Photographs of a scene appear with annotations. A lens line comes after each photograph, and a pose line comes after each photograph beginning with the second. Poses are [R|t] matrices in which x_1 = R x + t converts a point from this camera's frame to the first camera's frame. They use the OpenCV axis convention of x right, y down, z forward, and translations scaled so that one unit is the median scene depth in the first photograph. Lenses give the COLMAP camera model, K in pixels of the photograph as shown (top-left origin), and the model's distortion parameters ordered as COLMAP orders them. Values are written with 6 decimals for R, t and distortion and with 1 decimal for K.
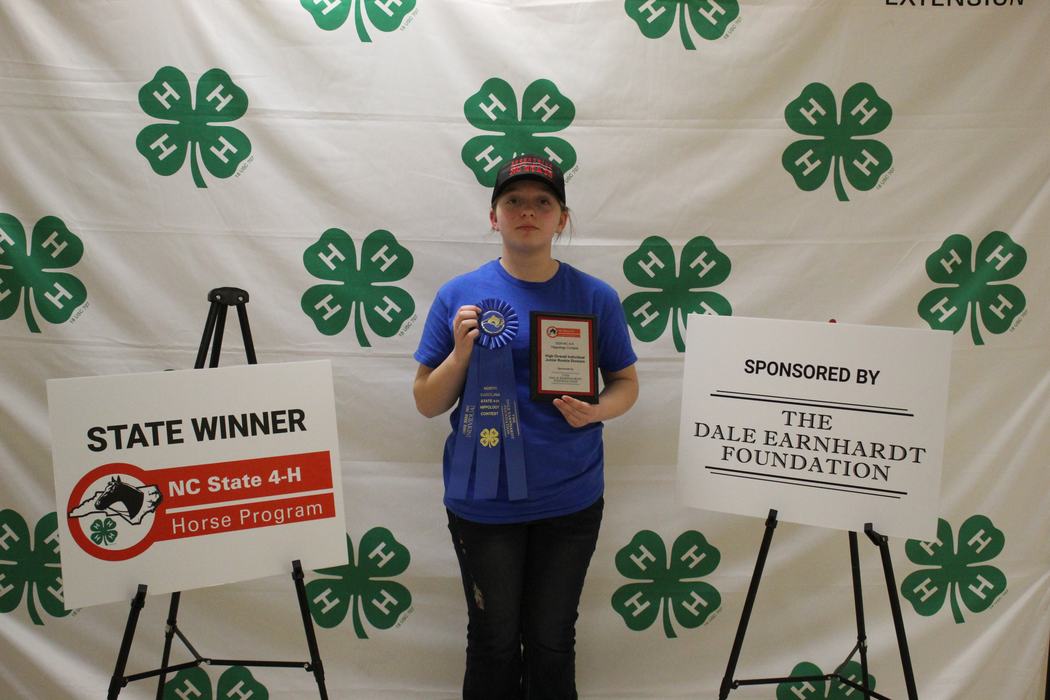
lens RADIAL K [[1226.0, 0, 529.5], [0, 1226.0, 352.4], [0, 0, 1]] dist [-0.031063, -0.003622]
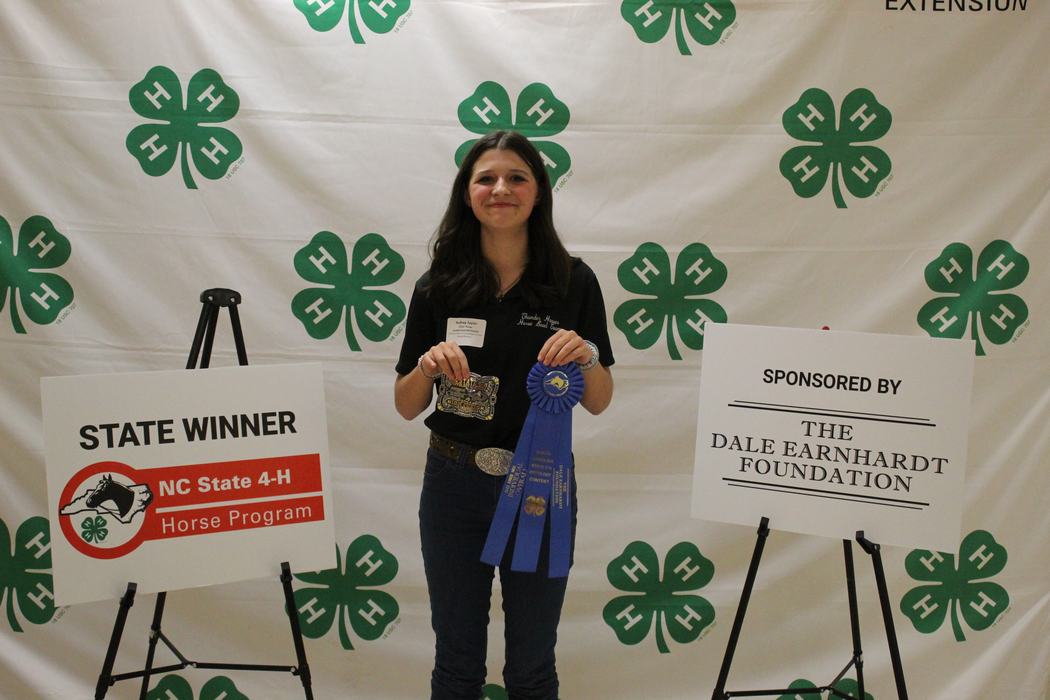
lens RADIAL K [[1363.9, 0, 522.8], [0, 1363.9, 347.9], [0, 0, 1]] dist [0.001311, -0.045937]
pose [[0.999947, 0.009514, -0.003974, 0.005359], [-0.009590, 0.999764, -0.019480, 0.012965], [0.003788, 0.019517, 0.999802, -0.099585]]
